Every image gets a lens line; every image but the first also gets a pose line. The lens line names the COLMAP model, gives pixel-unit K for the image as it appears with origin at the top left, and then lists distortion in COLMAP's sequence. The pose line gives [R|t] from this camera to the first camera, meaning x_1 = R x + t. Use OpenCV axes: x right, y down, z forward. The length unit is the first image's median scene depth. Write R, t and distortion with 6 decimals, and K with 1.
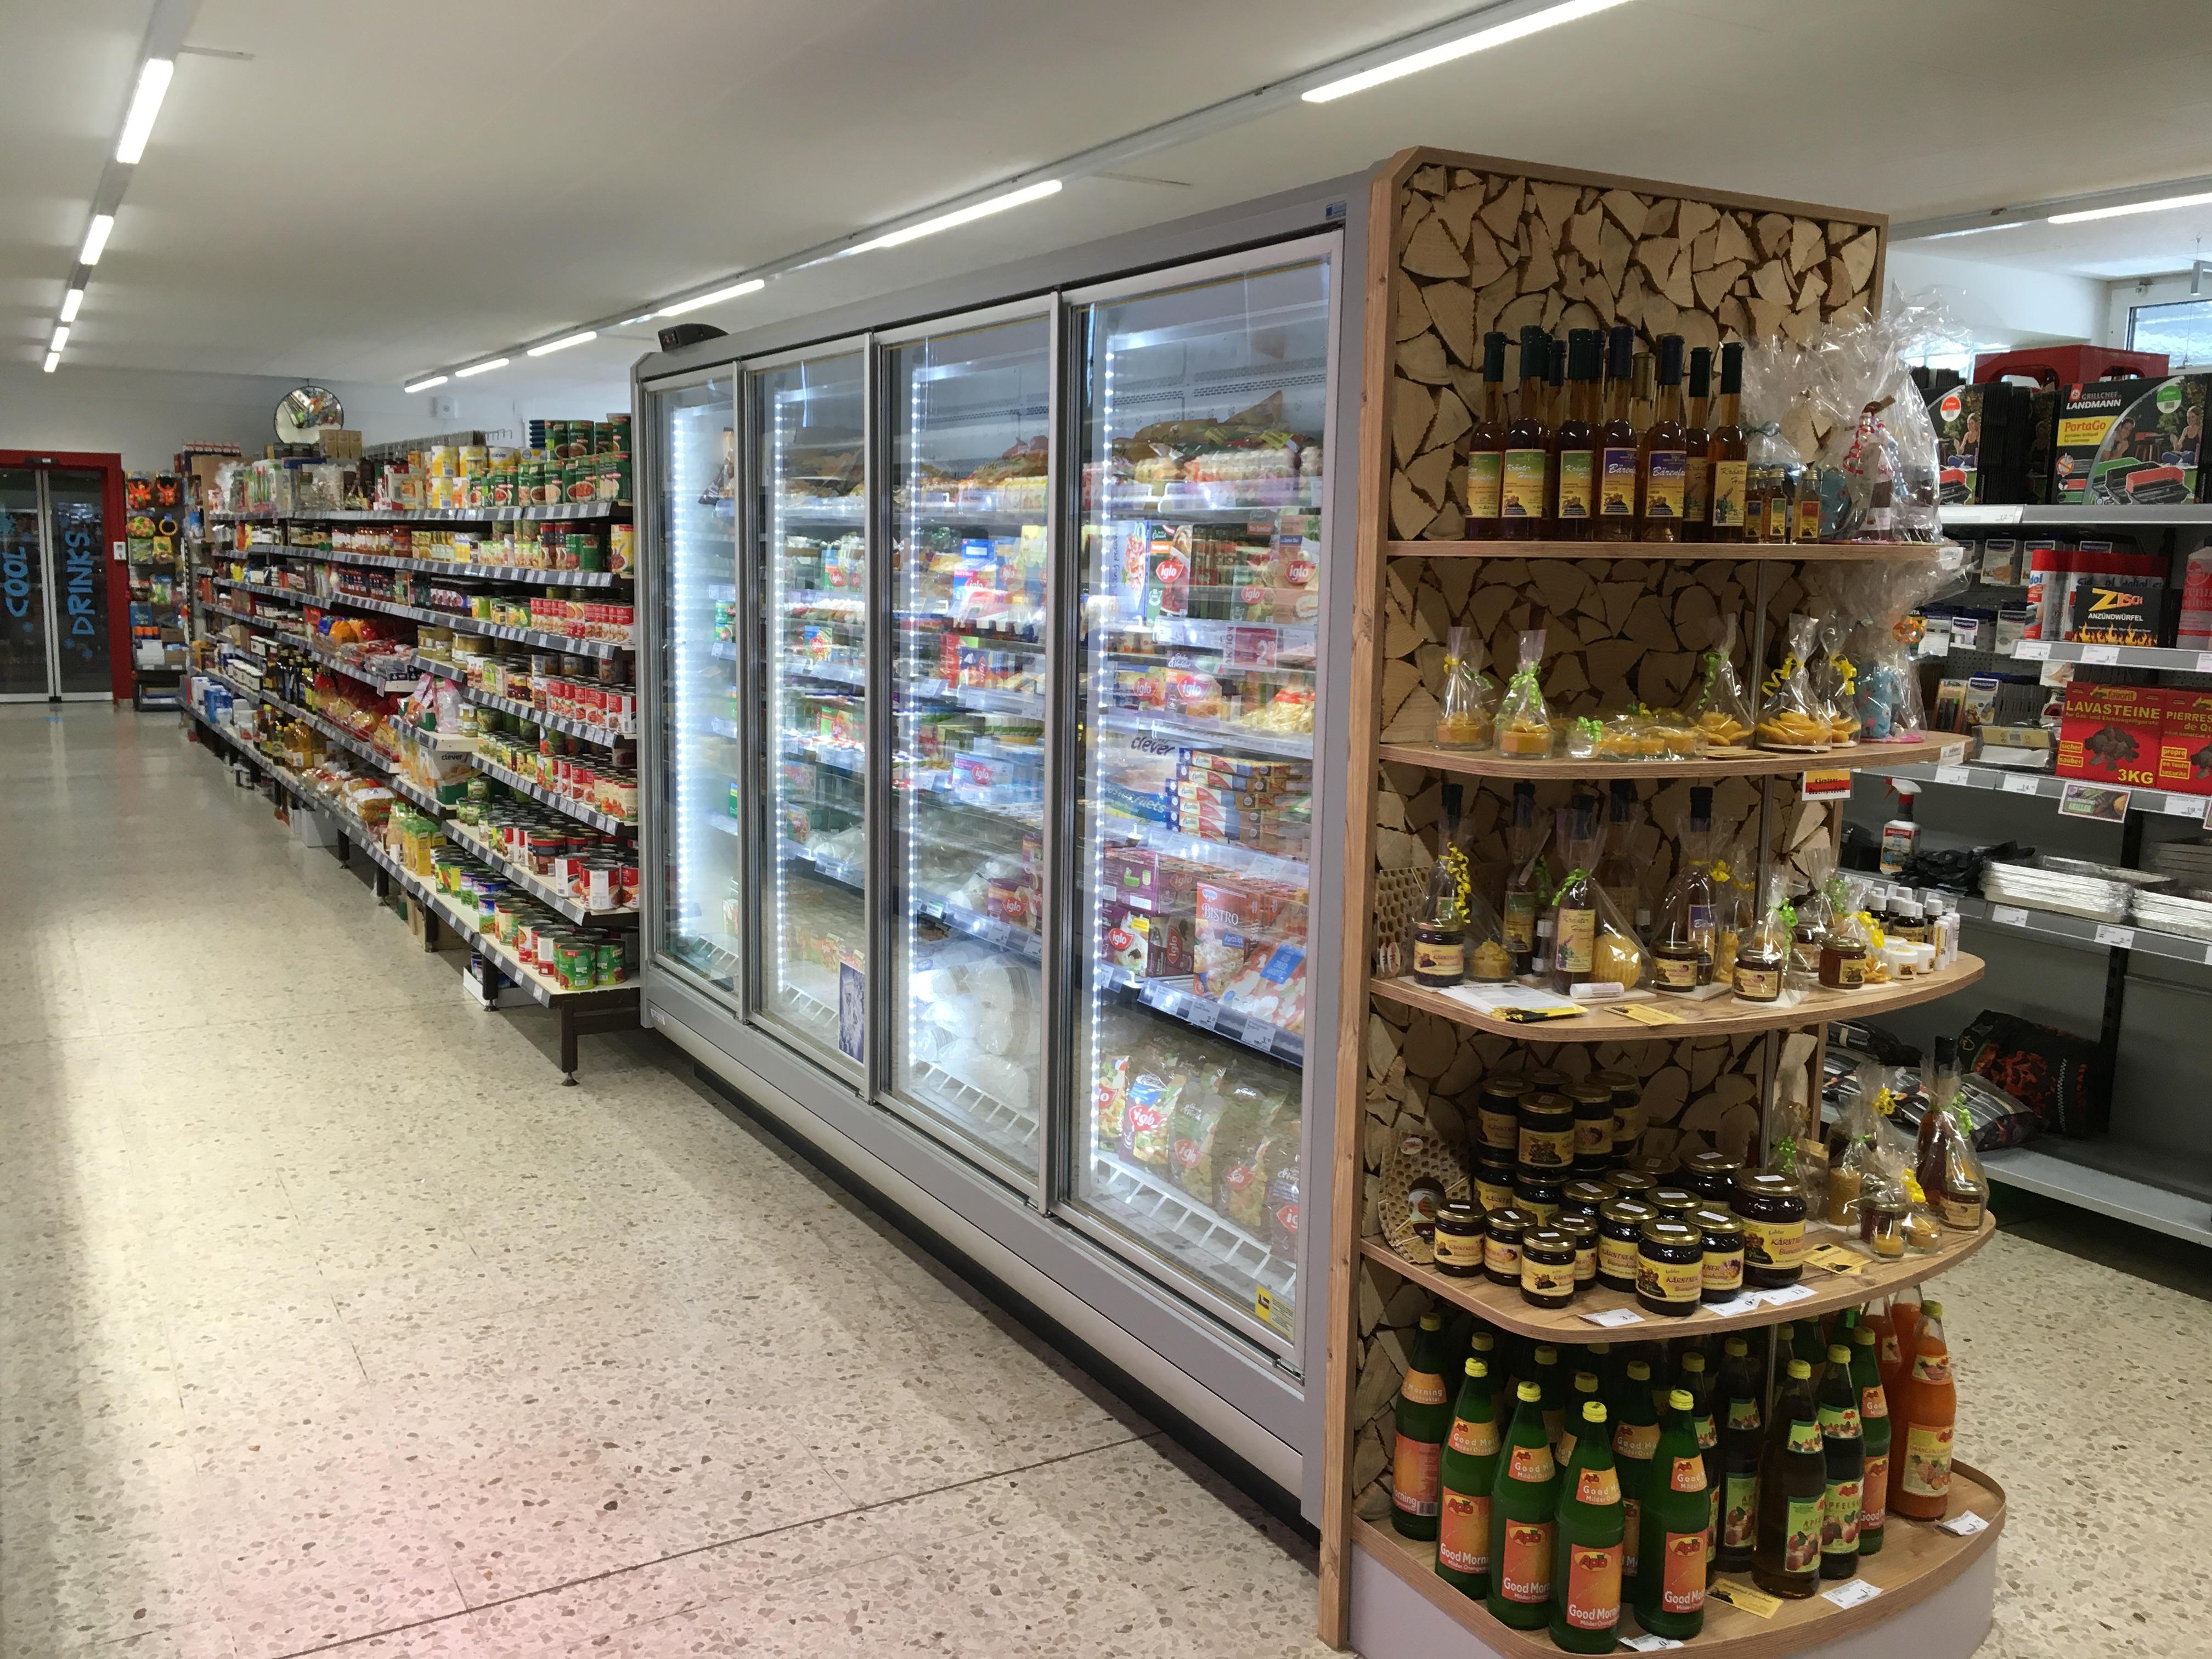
lens RADIAL K [[1893.9, 0, 1090.2], [0, 1893.9, 816.5], [0, 0, 1]] dist [0.073035, -0.082978]
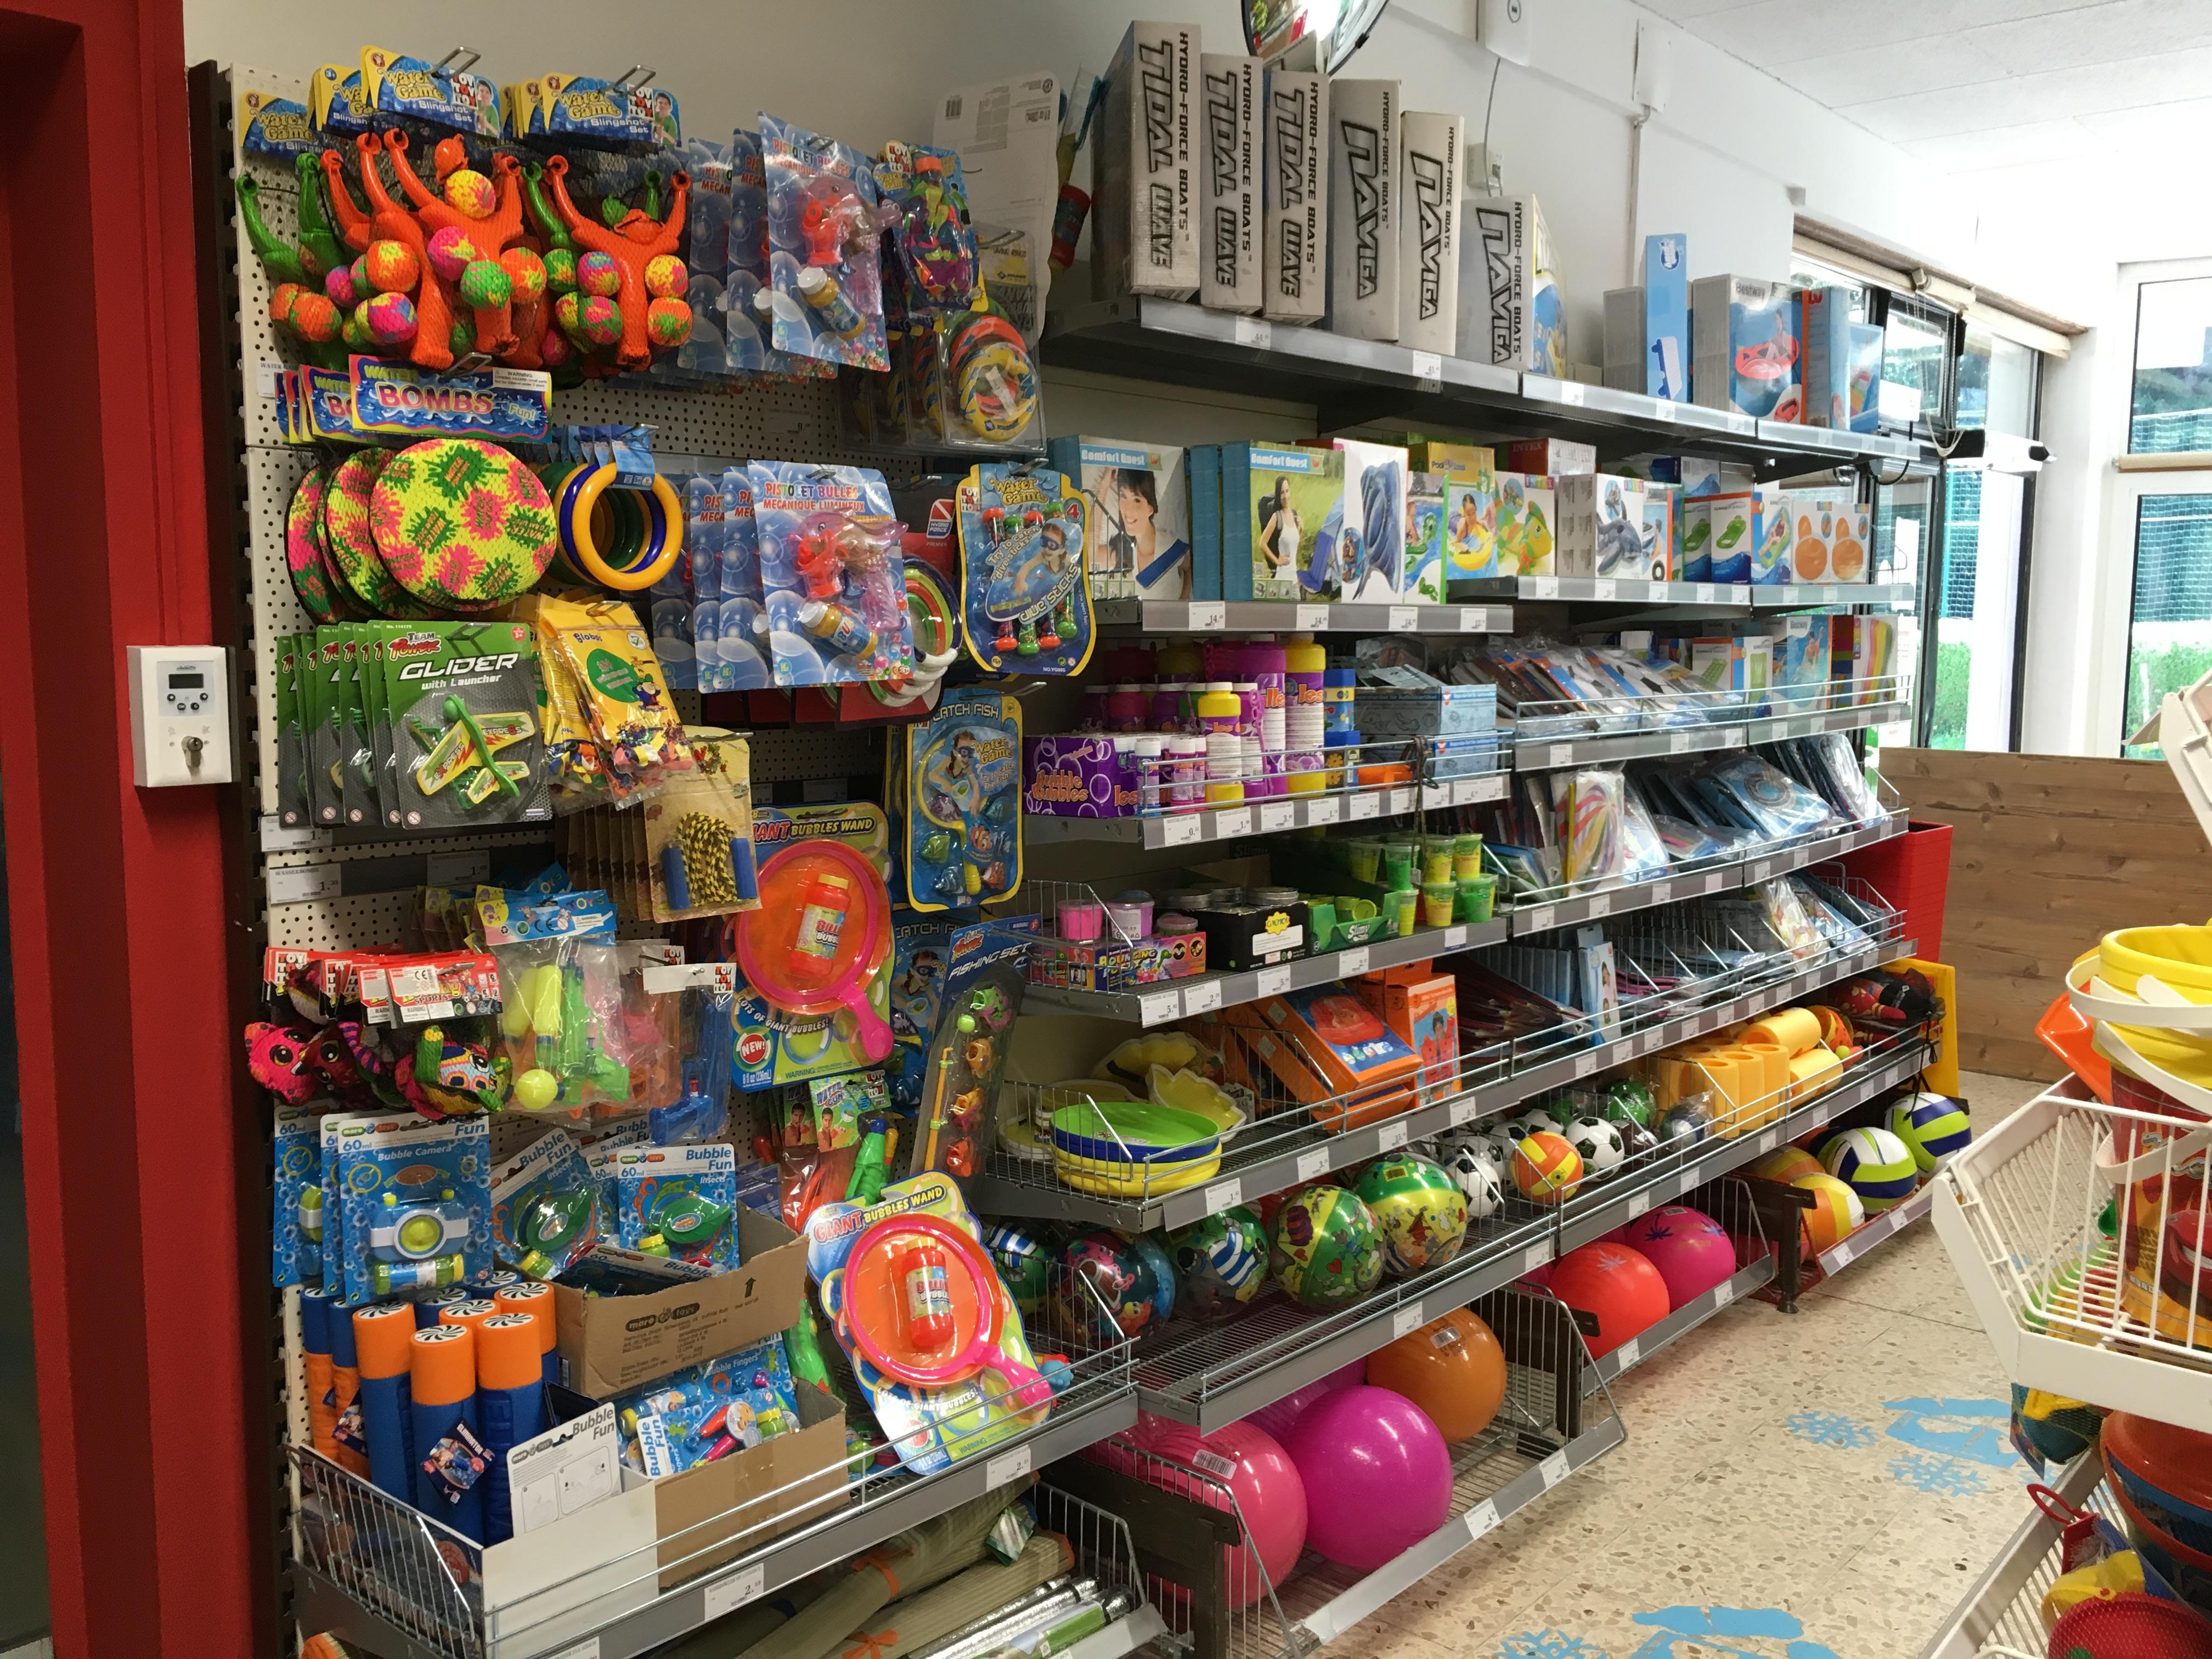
lens RADIAL K [[1893.9, 0, 1090.2], [0, 1893.9, 816.5], [0, 0, 1]] dist [0.073035, -0.082978]
pose [[0.947267, -0.049602, 0.316582, -1.140395], [0.057153, 0.998259, -0.014603, -0.294776], [-0.315306, 0.031926, 0.948453, 2.008540]]
